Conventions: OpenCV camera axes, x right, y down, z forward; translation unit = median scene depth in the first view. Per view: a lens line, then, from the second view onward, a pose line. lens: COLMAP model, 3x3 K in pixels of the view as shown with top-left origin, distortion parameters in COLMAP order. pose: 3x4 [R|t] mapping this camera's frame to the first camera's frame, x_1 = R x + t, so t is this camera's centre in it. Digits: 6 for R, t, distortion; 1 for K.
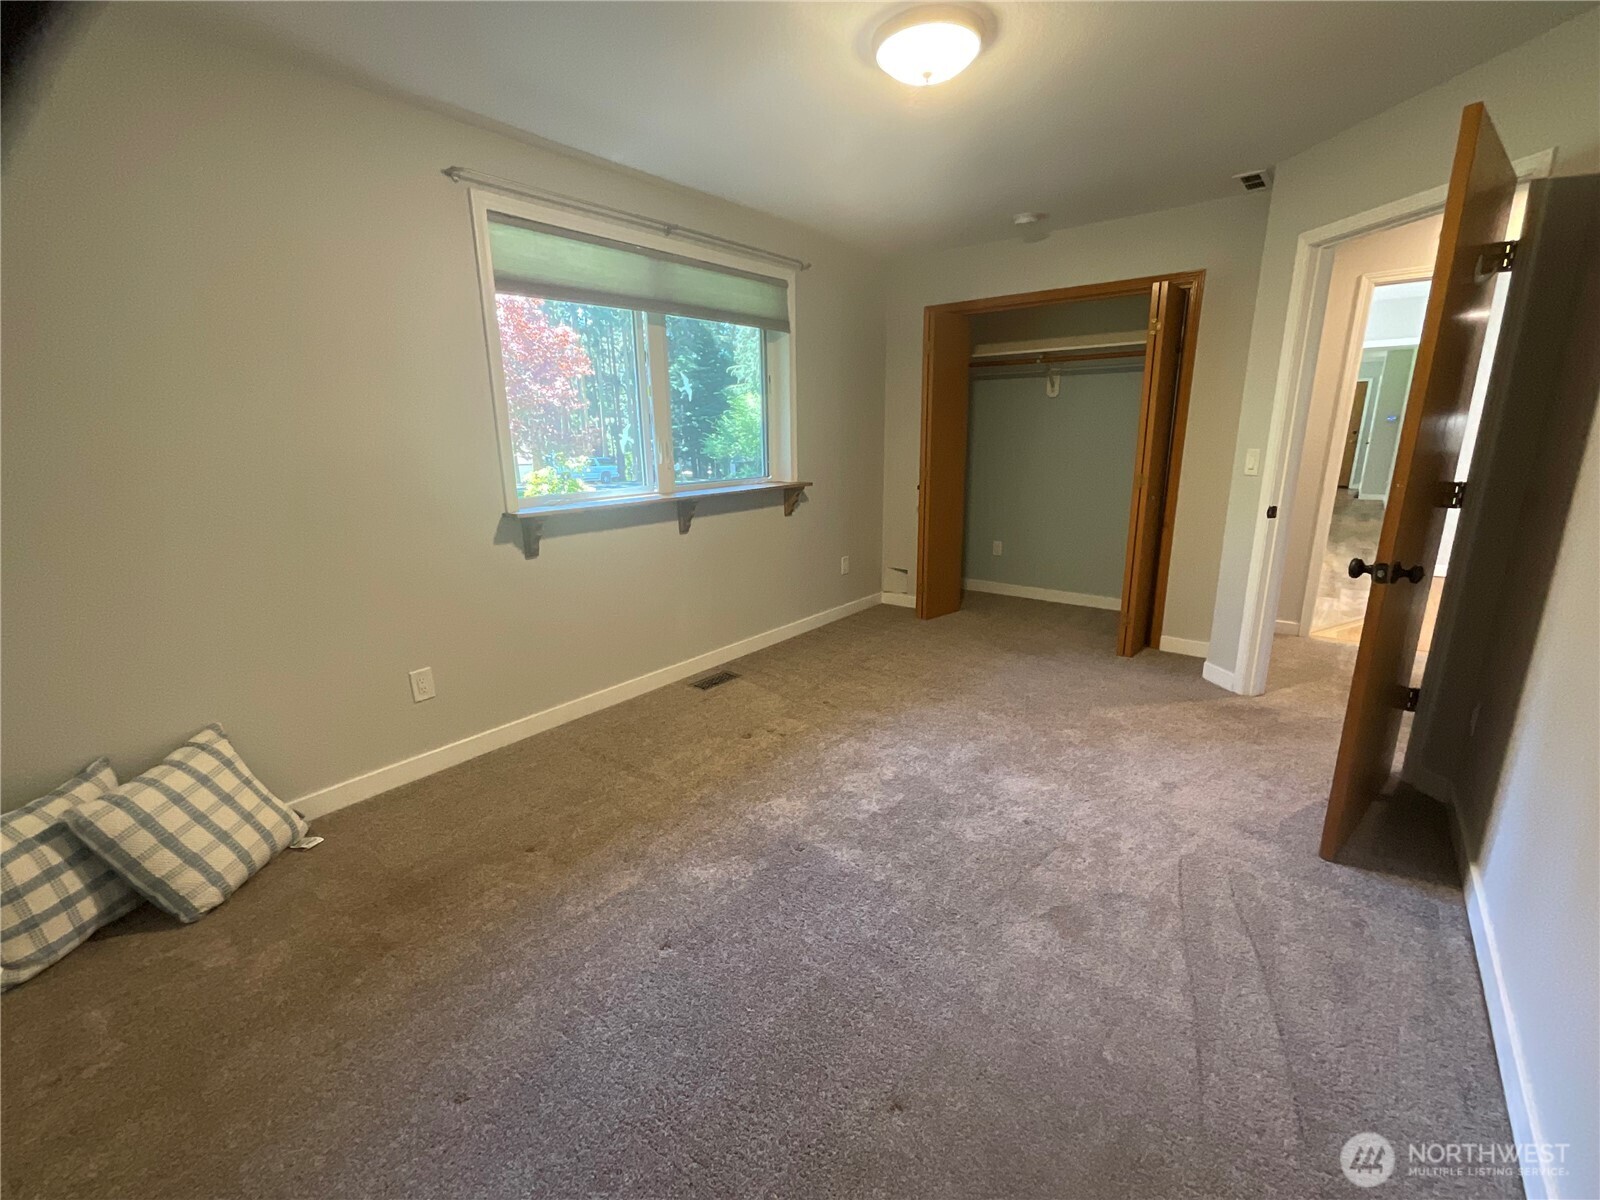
lens RADIAL K [[690.8, 0, 801.0], [0, 690.8, 610.3], [0, 0, 1]] dist [0.002617, 0.000030]
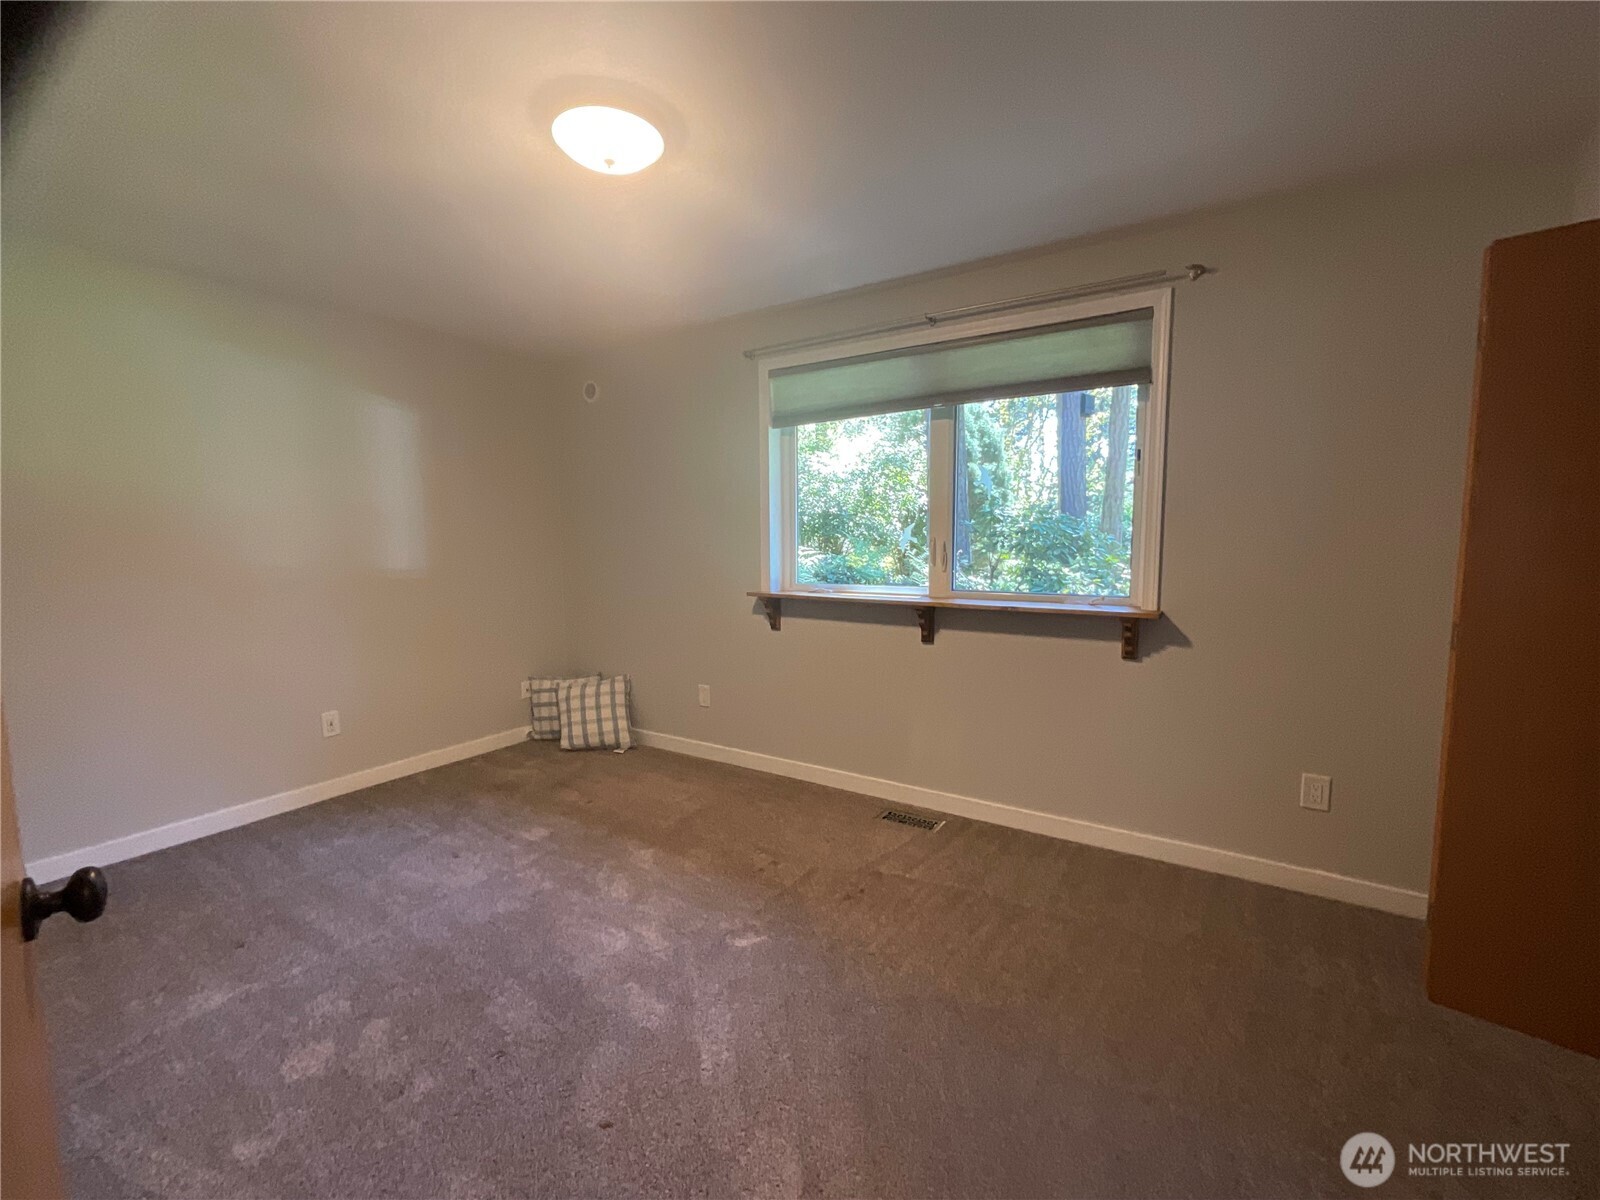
lens RADIAL K [[640.6, 0, 801.9], [0, 640.6, 586.5], [0, 0, 1]] dist [-0.022125, -0.000077]
pose [[0.115500, 0.101389, -0.988119, 0.613874], [-0.243097, 0.967411, 0.070849, -0.202726], [0.963101, 0.232026, 0.136383, 0.729665]]
